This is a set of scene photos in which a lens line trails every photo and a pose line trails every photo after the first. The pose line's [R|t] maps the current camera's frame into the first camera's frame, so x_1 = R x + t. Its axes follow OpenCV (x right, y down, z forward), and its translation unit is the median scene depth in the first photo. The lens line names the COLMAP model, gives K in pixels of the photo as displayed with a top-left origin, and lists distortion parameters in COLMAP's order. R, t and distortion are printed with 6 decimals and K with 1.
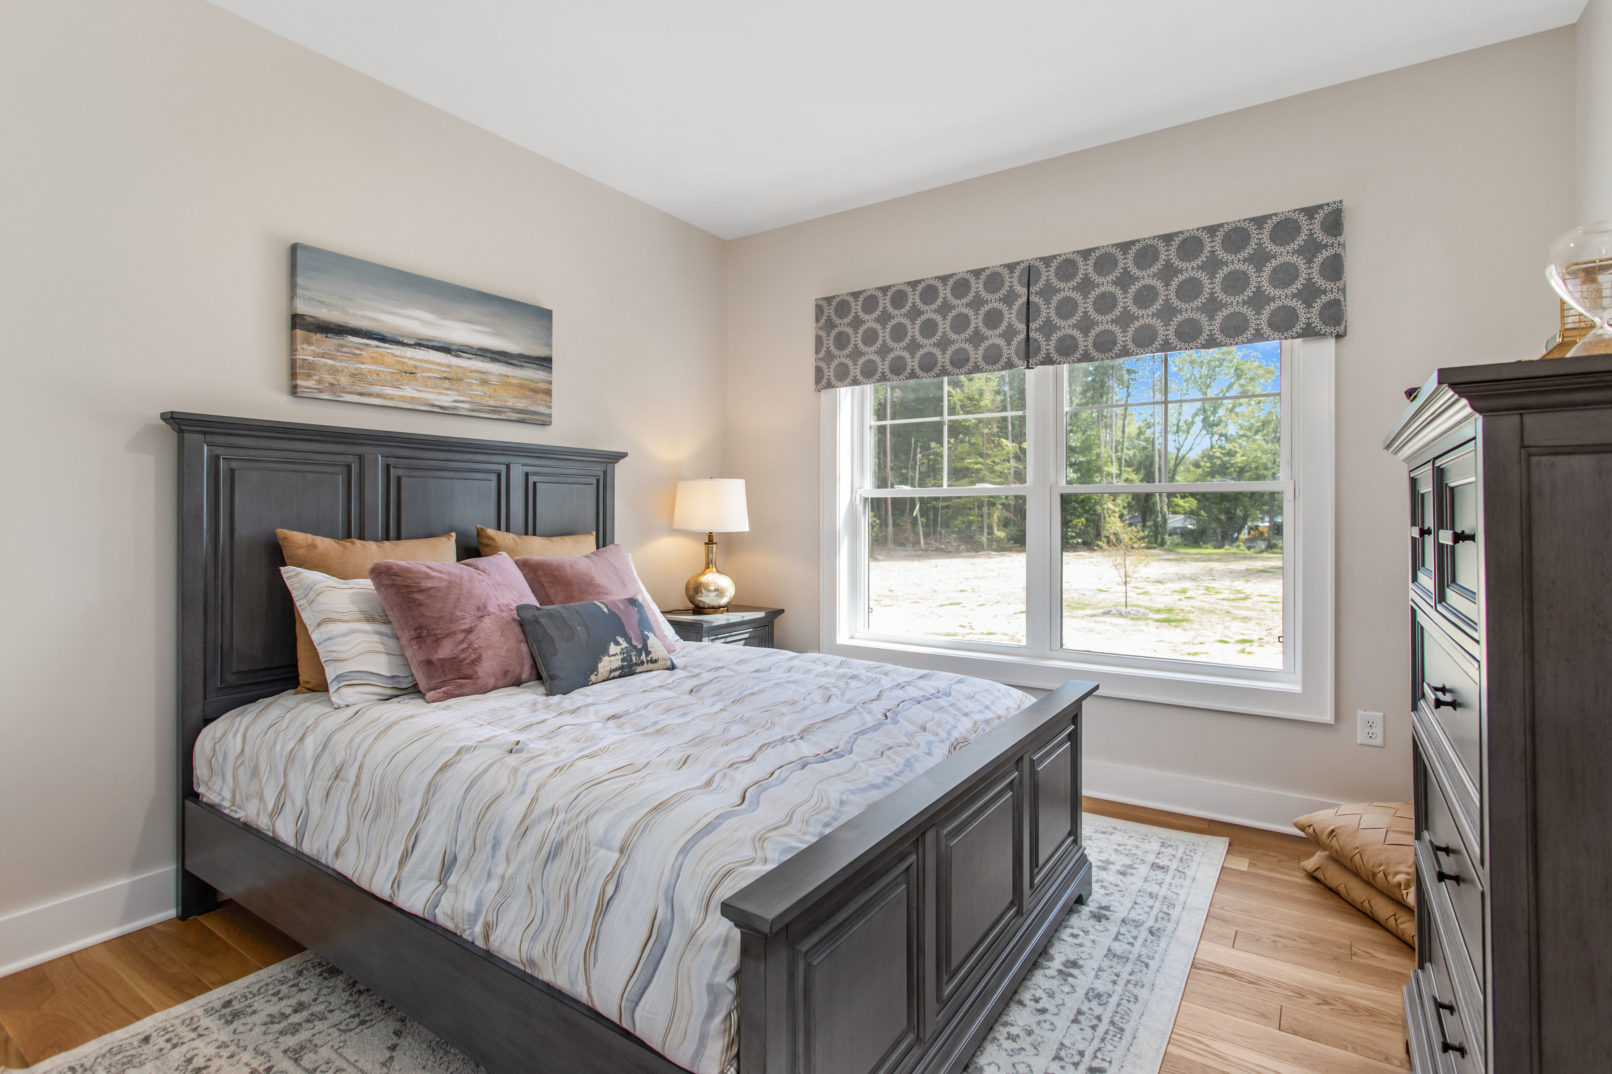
lens RADIAL K [[767.3, 0, 799.5], [0, 767.3, 531.2], [0, 0, 1]] dist [0.003630, -0.000296]
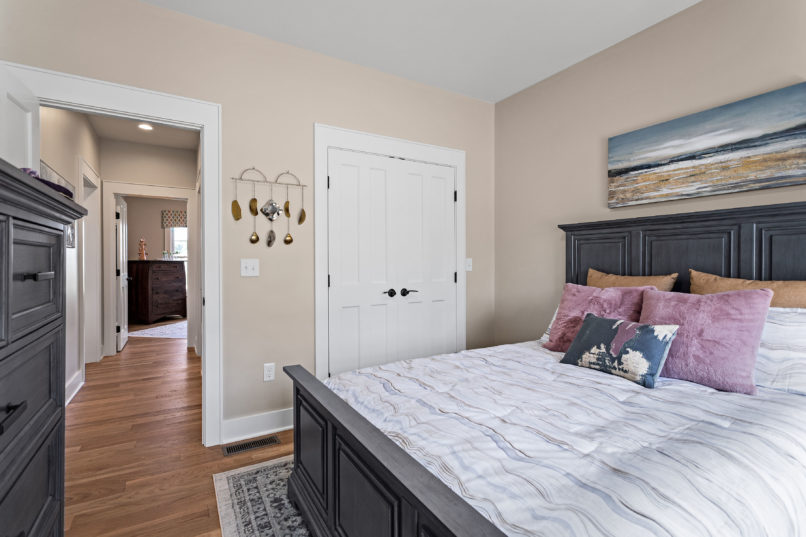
lens RADIAL K [[383.7, 0, 399.8], [0, 383.7, 265.6], [0, 0, 1]] dist [0.003630, -0.000296]
pose [[-0.425890, 0.017738, -0.904601, 0.581688], [-0.008142, 0.999692, 0.023436, -0.030720], [0.904738, 0.017346, -0.425615, 0.897815]]
